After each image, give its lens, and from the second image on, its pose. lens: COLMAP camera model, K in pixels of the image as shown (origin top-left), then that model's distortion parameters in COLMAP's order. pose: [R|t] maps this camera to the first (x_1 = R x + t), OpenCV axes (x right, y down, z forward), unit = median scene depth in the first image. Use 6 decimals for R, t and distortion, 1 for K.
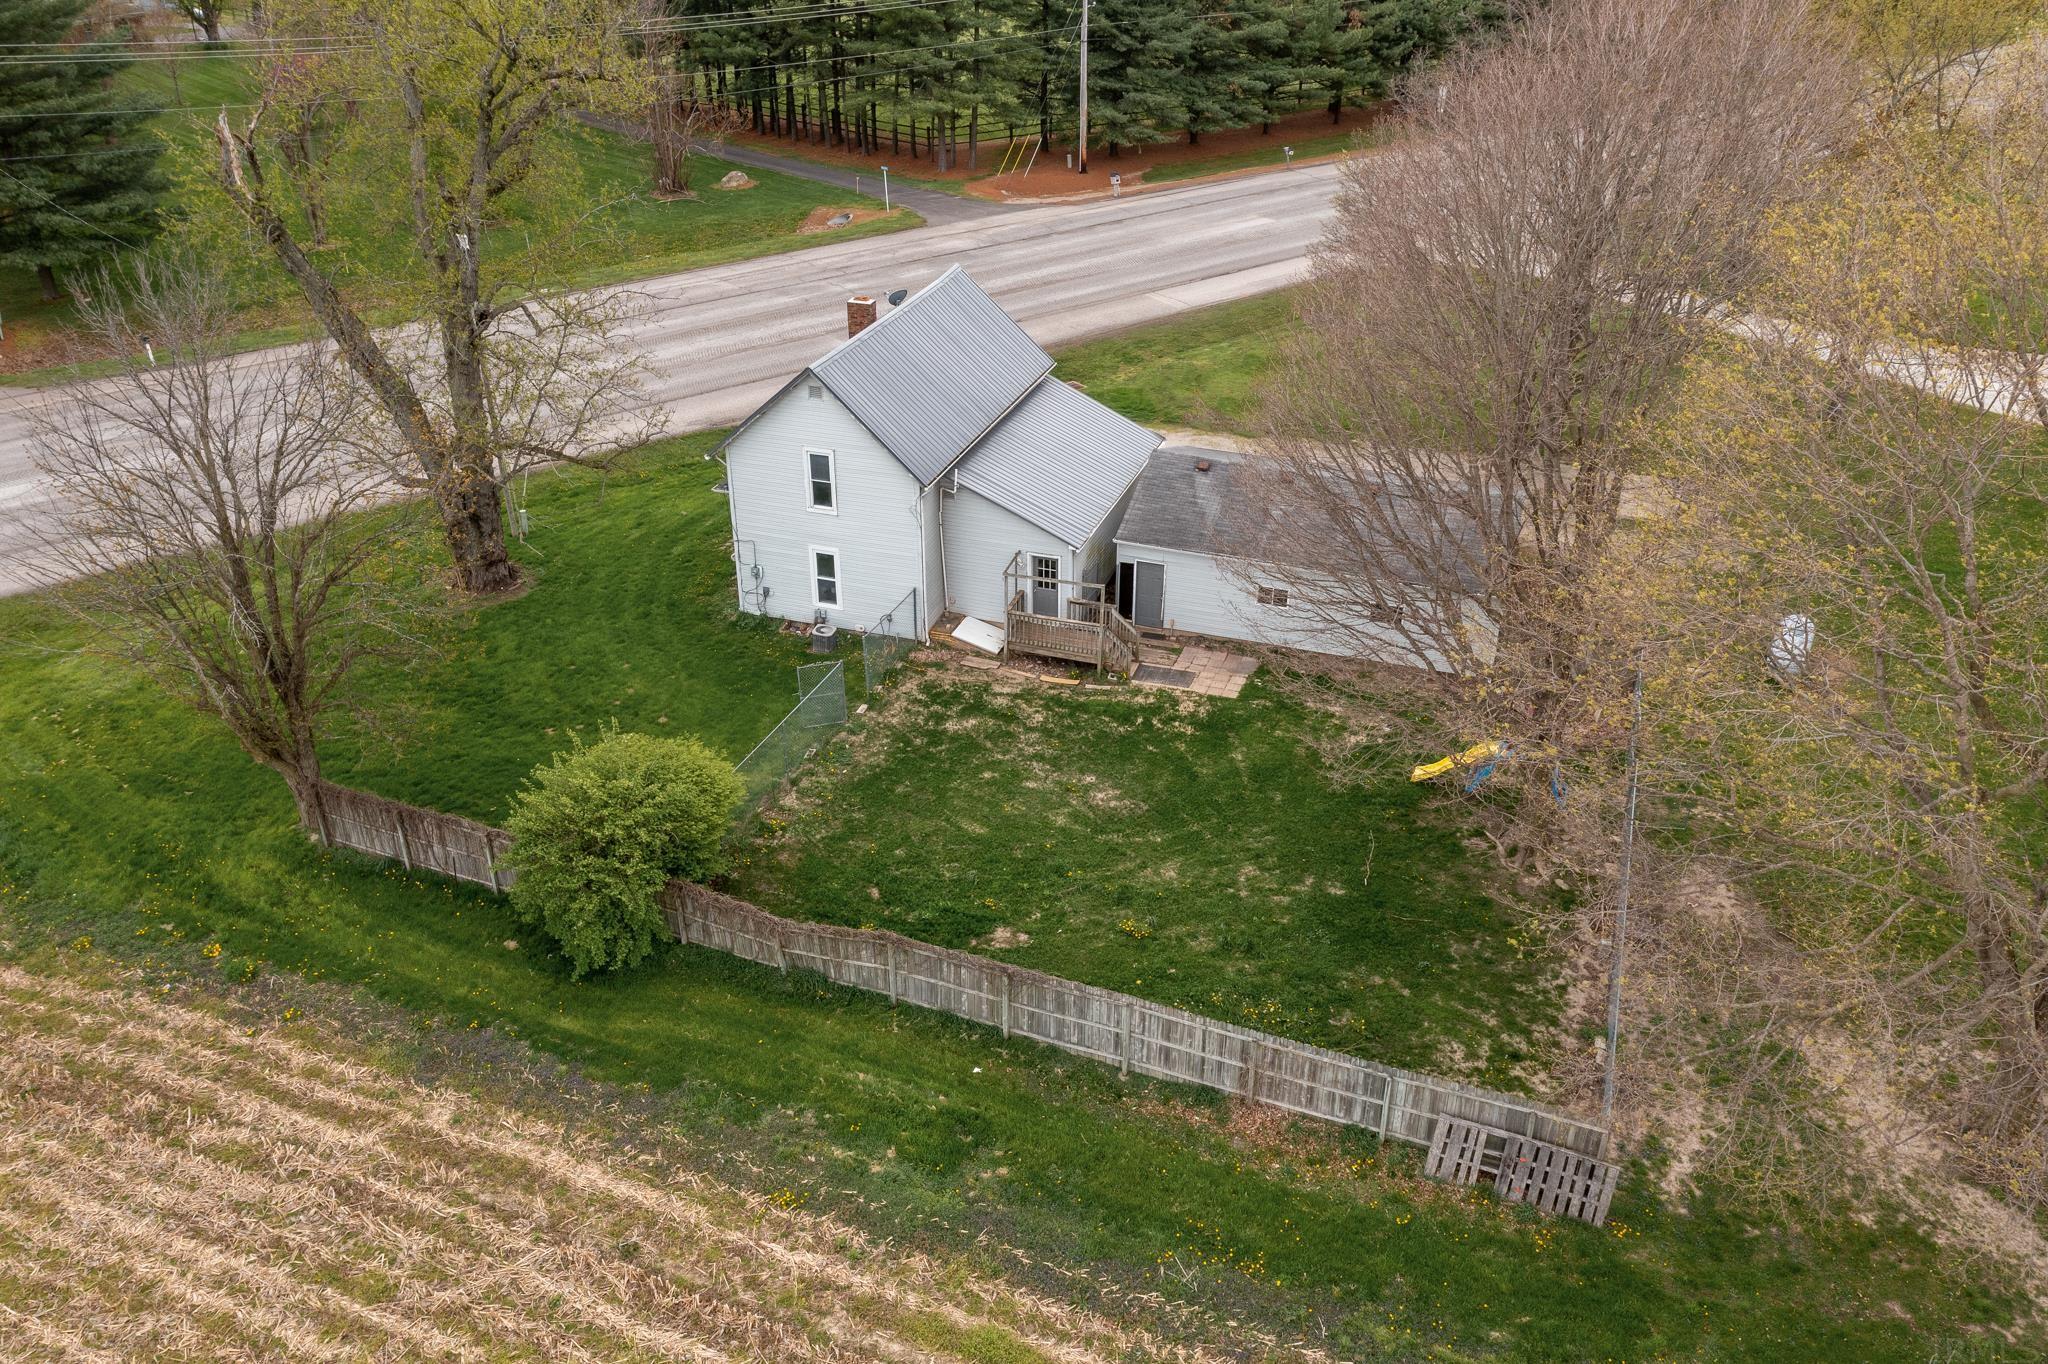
lens RADIAL K [[1632.5, 0, 1024.0], [0, 1632.5, 682.0], [0, 0, 1]] dist [-0.012415, 0.009658]
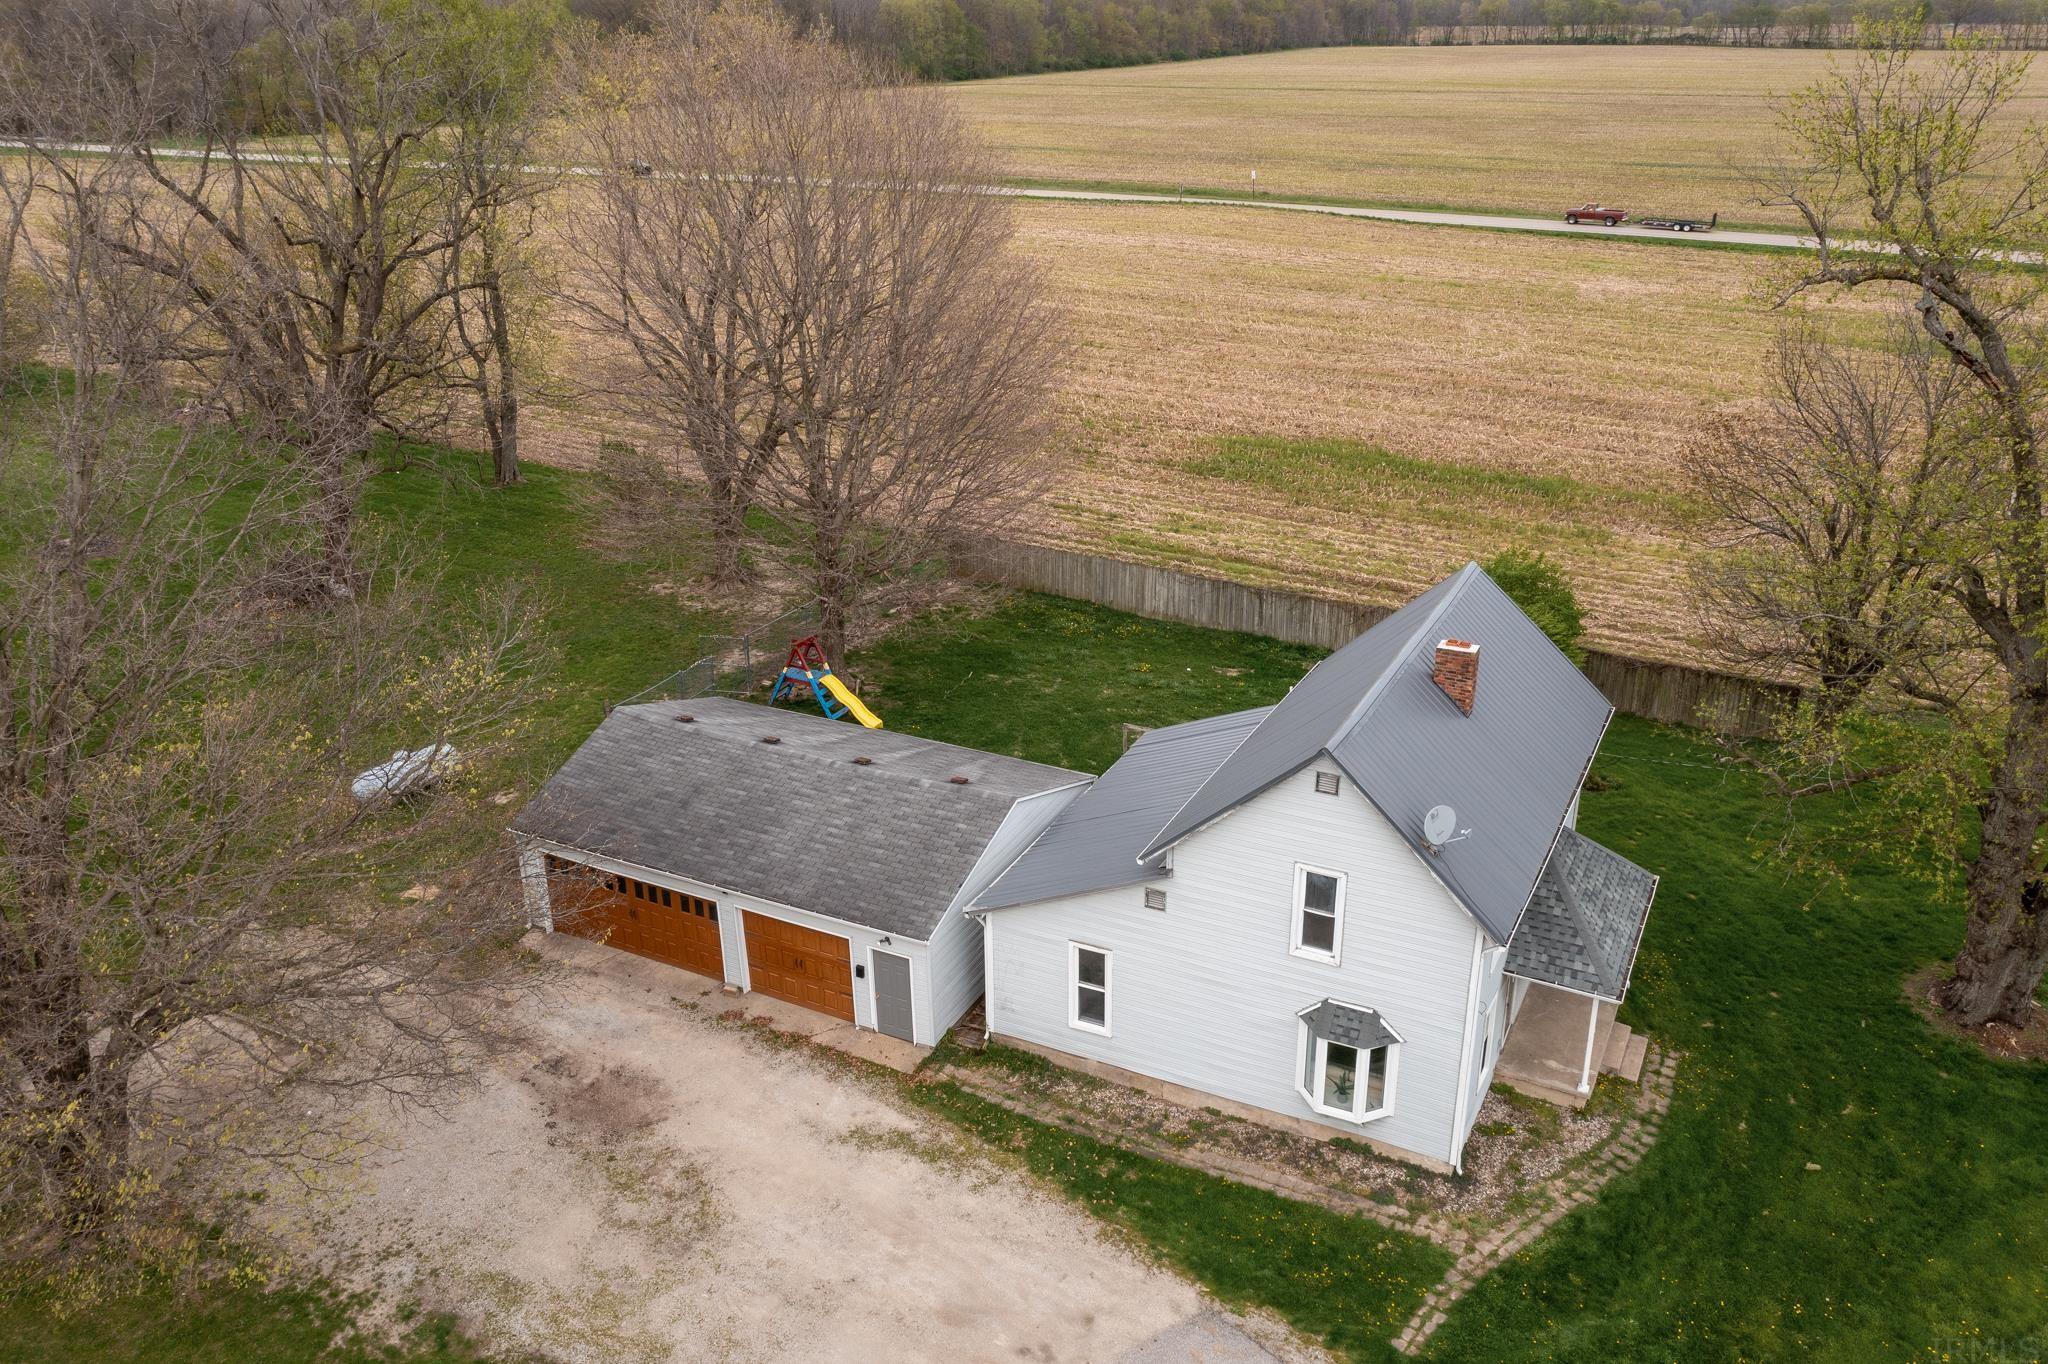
lens RADIAL K [[1624.4, 0, 1024.0], [0, 1624.4, 682.0], [0, 0, 1]] dist [-0.012430, 0.000373]
pose [[-0.990622, -0.049727, 0.127257, -0.016118], [0.069660, 0.617435, 0.783531, -1.134484], [-0.117536, 0.785048, -0.608181, 2.191905]]
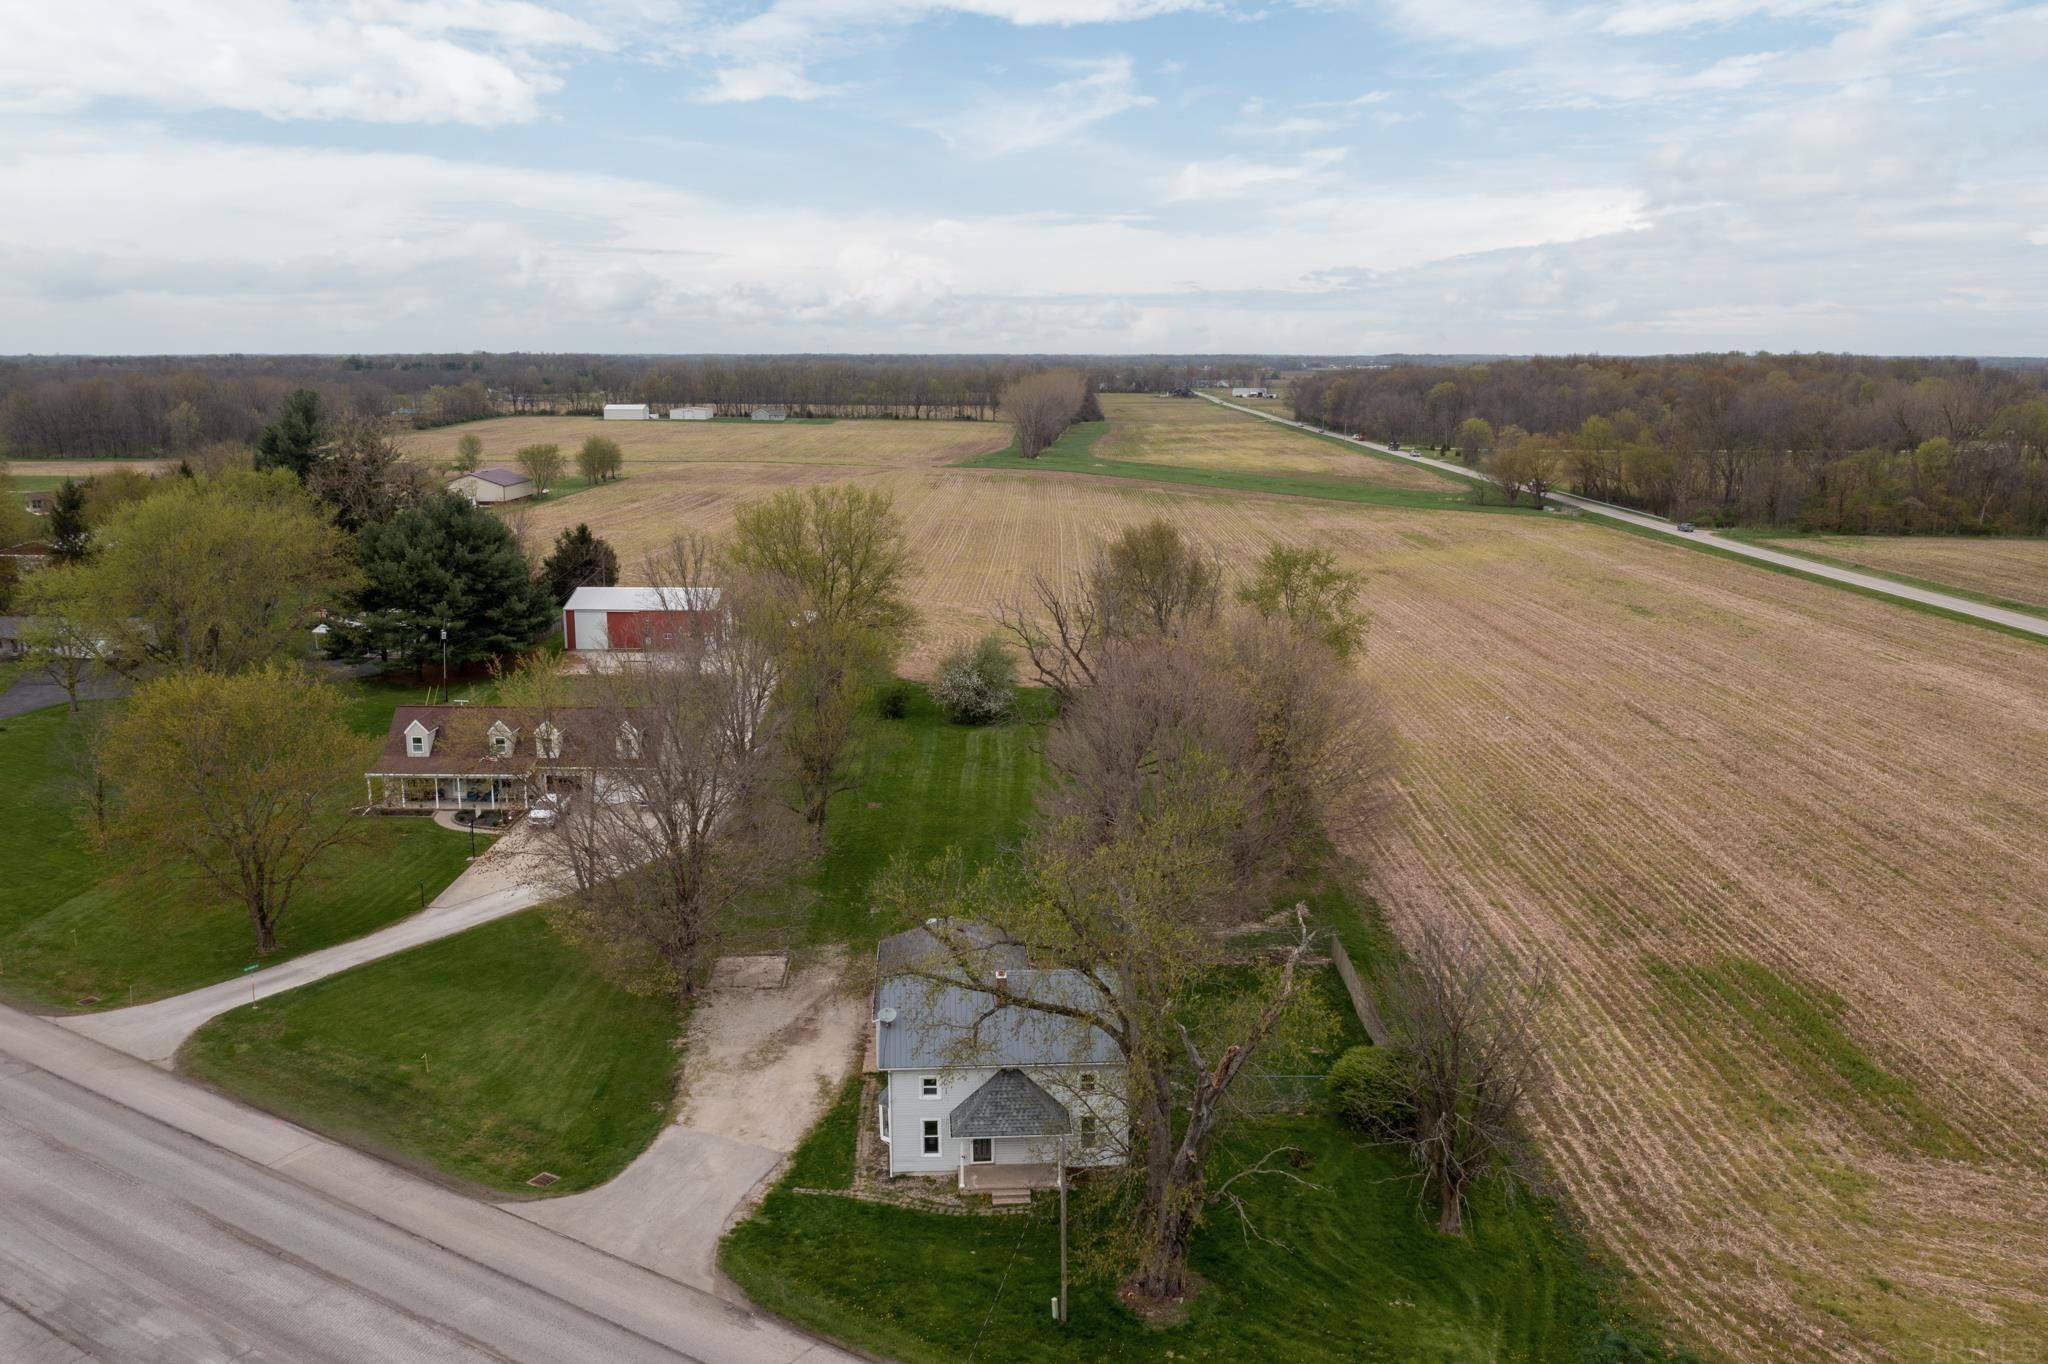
lens RADIAL K [[1624.4, 0, 1024.0], [0, 1624.4, 682.0], [0, 0, 1]] dist [-0.012430, 0.000373]
pose [[-0.382225, -0.190172, 0.904289, -2.104710], [0.445977, 0.819117, 0.360765, -1.473069], [-0.809326, 0.541185, -0.228275, 1.806673]]
